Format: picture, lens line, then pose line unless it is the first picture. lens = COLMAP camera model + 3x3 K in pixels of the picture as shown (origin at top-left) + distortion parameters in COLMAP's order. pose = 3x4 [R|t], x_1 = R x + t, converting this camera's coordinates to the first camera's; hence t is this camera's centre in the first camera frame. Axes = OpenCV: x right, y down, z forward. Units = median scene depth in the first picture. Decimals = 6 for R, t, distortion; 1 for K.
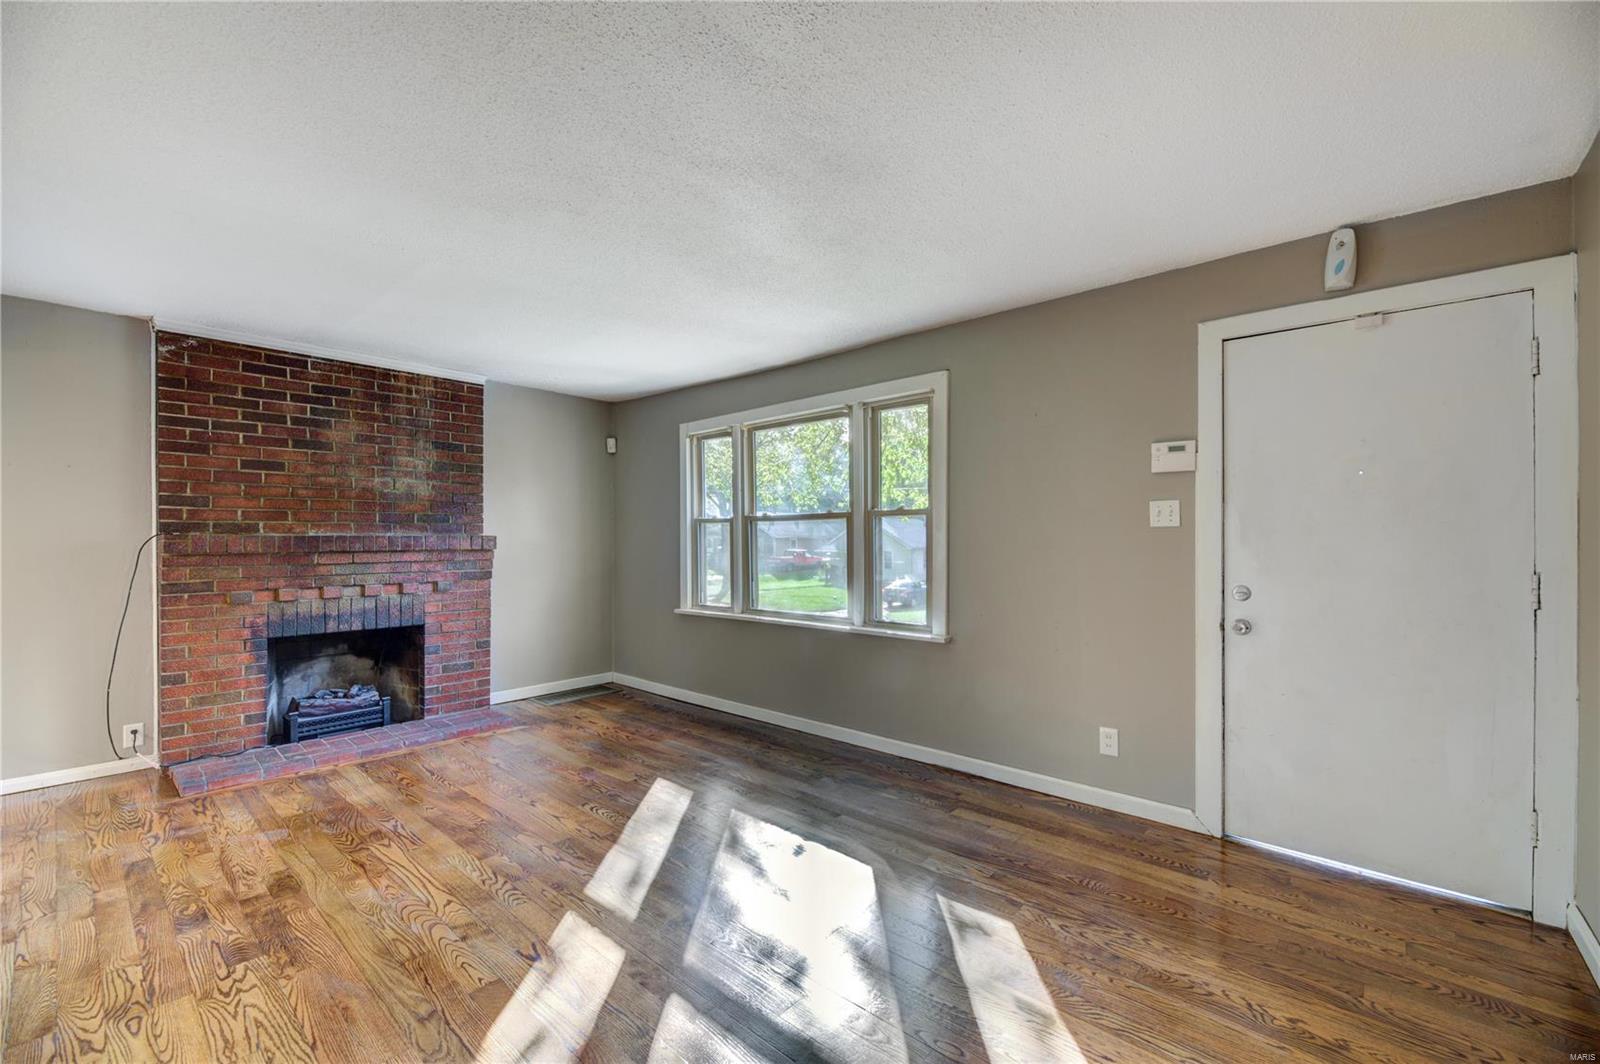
lens RADIAL K [[647.4, 0, 797.5], [0, 647.4, 539.1], [0, 0, 1]] dist [-0.005243, -0.000873]
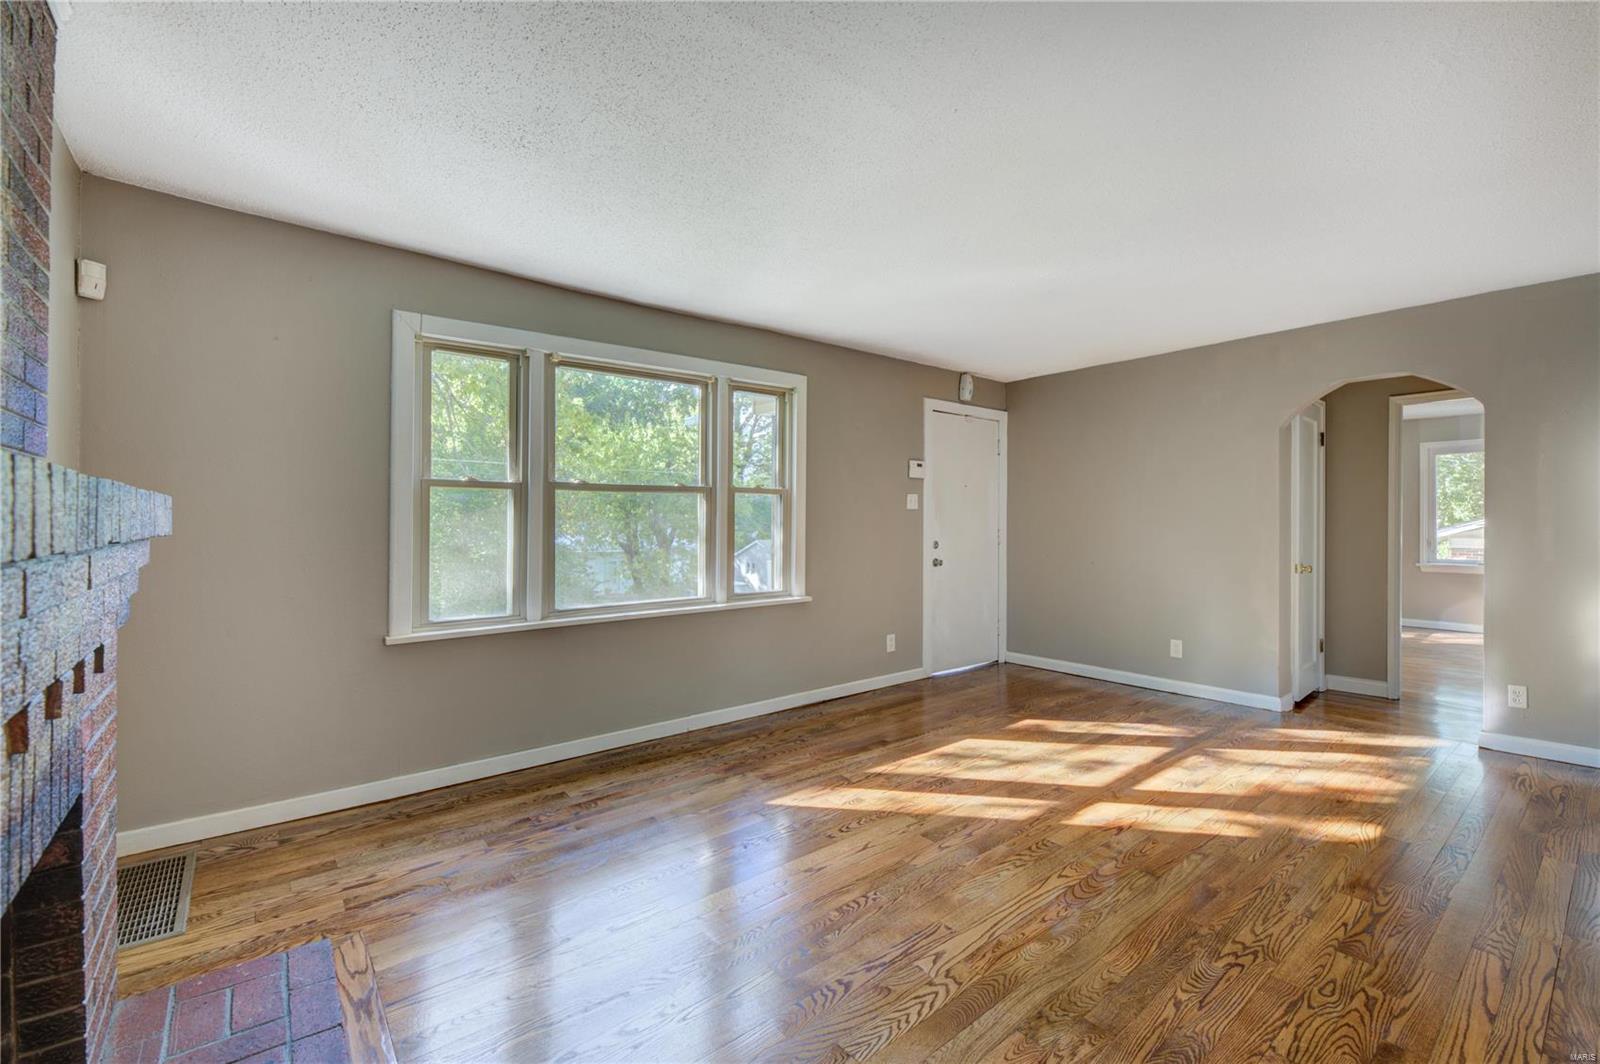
lens RADIAL K [[673.5, 0, 859.1], [0, 673.5, 529.4], [0, 0, 1]] dist [-0.000116, 0.000091]
pose [[0.133019, -0.011756, 0.991044, -0.948851], [0.000602, 0.999930, 0.011781, 0.010174], [-0.991113, -0.000970, 0.133016, 0.693902]]
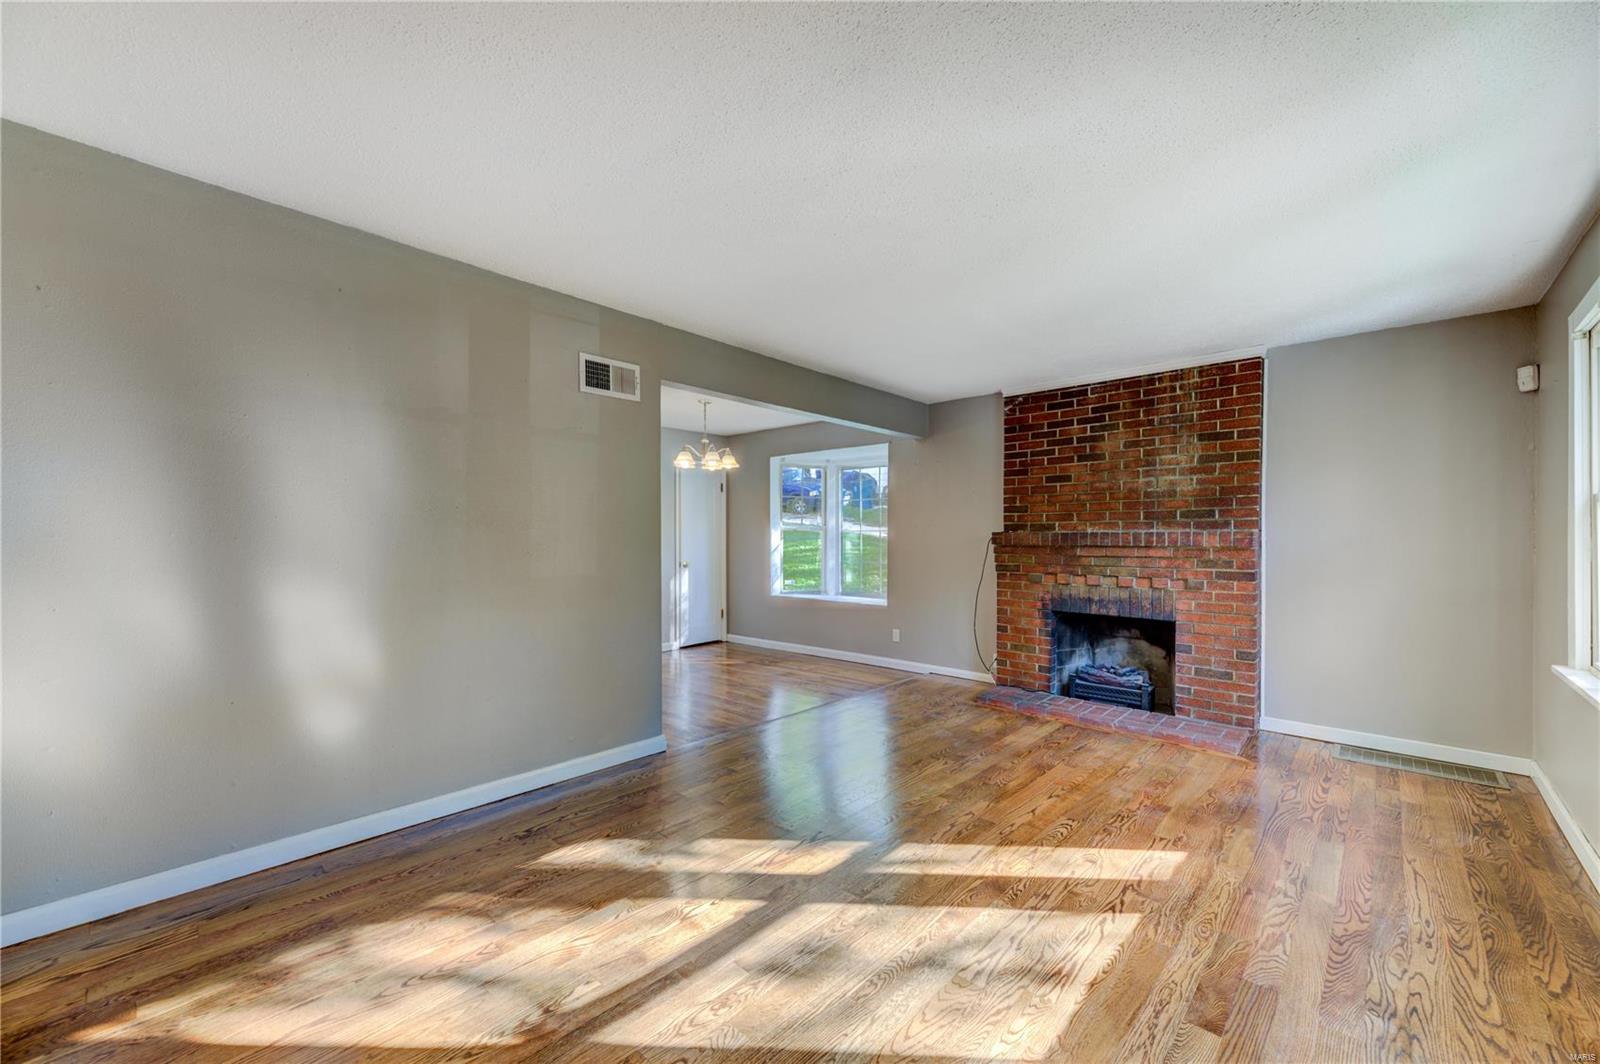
lens RADIAL K [[648.8, 0, 821.6], [0, 648.8, 542.7], [0, 0, 1]] dist [0.021810, -0.000104]
pose [[-0.009153, 0.007138, -0.999933, 0.493194], [-0.005065, 0.999961, 0.007184, 0.007939], [0.999945, 0.005130, -0.009116, 0.528828]]
